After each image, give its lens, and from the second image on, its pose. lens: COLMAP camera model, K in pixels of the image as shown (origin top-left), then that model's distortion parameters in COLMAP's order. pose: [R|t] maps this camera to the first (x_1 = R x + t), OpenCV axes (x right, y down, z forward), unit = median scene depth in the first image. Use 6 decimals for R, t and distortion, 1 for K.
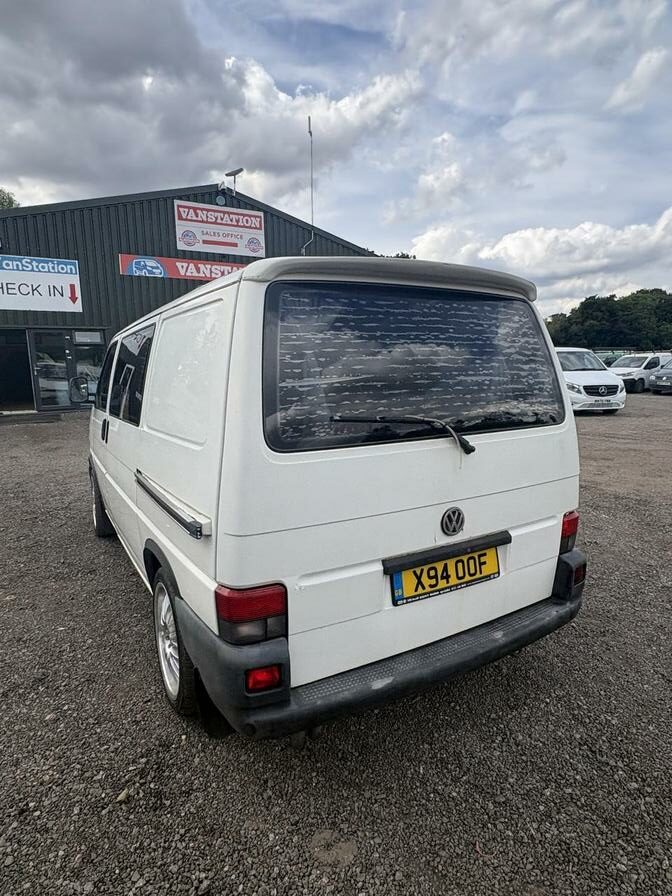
lens RADIAL K [[519.5, 0, 341.5], [0, 519.5, 456.4], [0, 0, 1]] dist [0.002891, -0.000007]
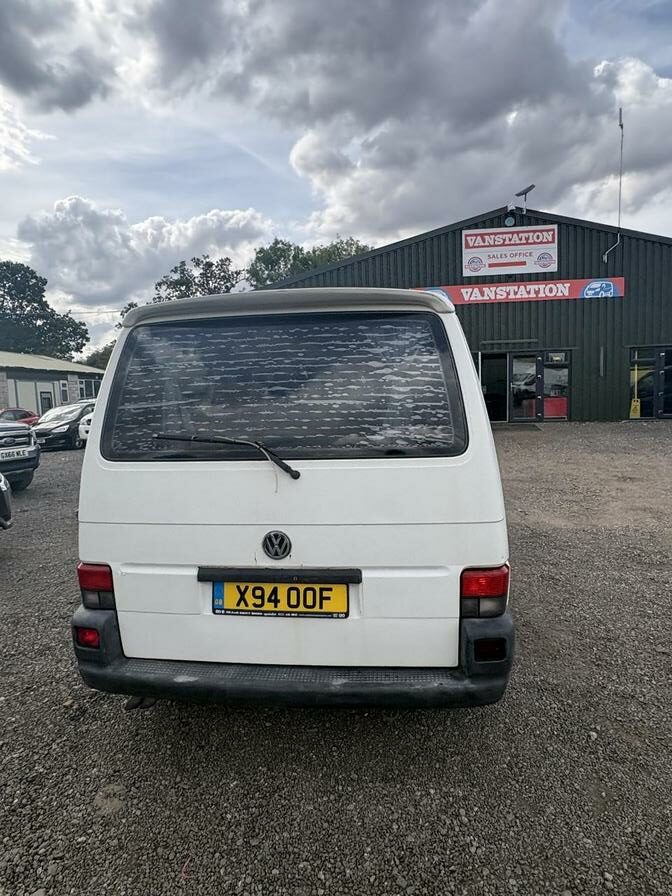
lens RADIAL K [[519.5, 0, 336.3], [0, 519.5, 449.3], [0, 0, 1]] dist [0.002891, -0.000007]
pose [[0.800156, 0.056042, -0.597167, 0.117604], [-0.087123, 0.995926, -0.023273, -0.005855], [0.593430, 0.070649, 0.801779, 0.034095]]
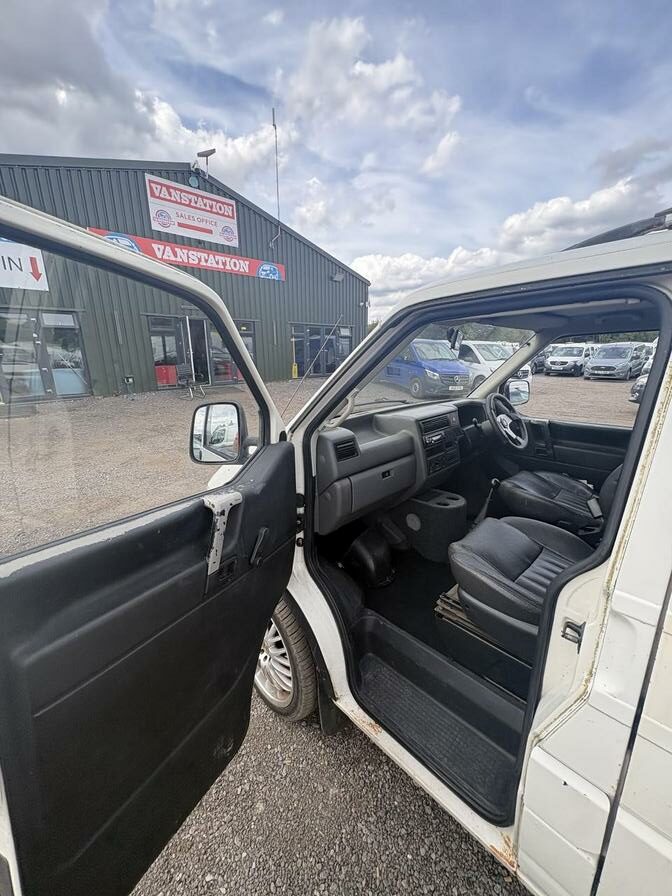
lens RADIAL K [[356.4, 0, 334.0], [0, 356.4, 449.7], [0, 0, 1]] dist [-0.000272, 0.001691]
pose [[0.971780, -0.052203, 0.230042, -0.151800], [0.028917, 0.994213, 0.103460, -0.045659], [-0.234111, -0.093888, 0.967666, 0.224621]]
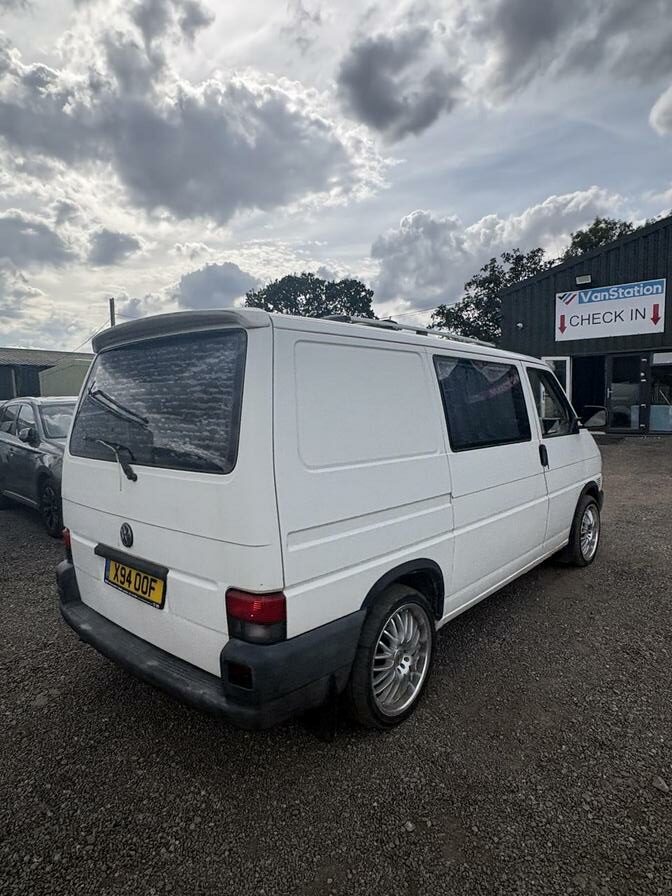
lens RADIAL K [[519.5, 0, 336.4], [0, 519.5, 452.0], [0, 0, 1]] dist [0.002891, -0.000007]
pose [[0.325074, 0.104586, -0.939888, 0.193515], [-0.147583, 0.987299, 0.058818, -0.026666], [0.934102, 0.119591, 0.336381, 0.135743]]
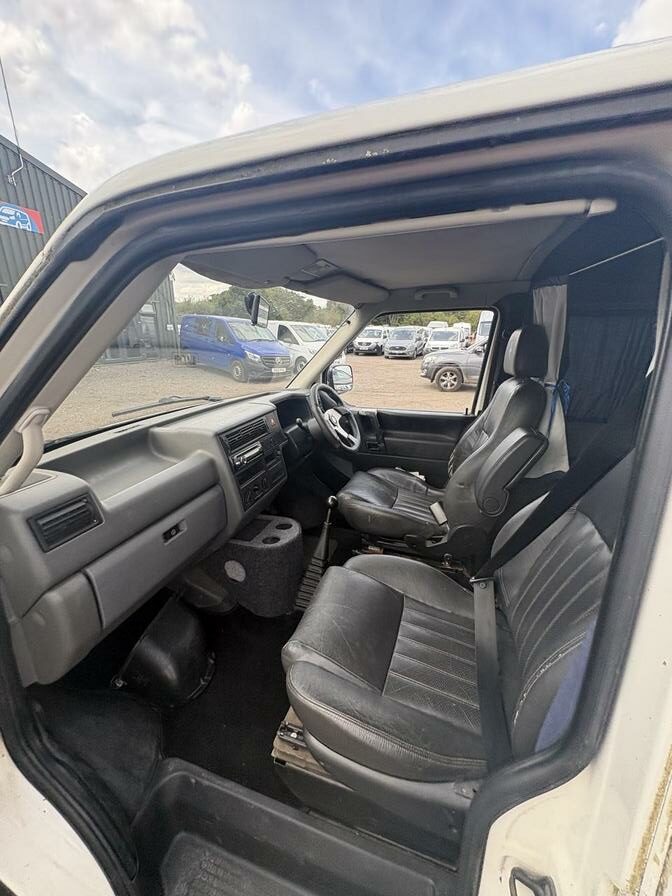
lens RADIAL K [[356.4, 0, 330.9], [0, 356.4, 446.4], [0, 0, 1]] dist [-0.000272, 0.001691]
pose [[0.763535, -0.176885, 0.621069, -0.120772], [0.088244, 0.981312, 0.170999, -0.052113], [-0.639709, -0.075758, 0.764874, 0.266321]]
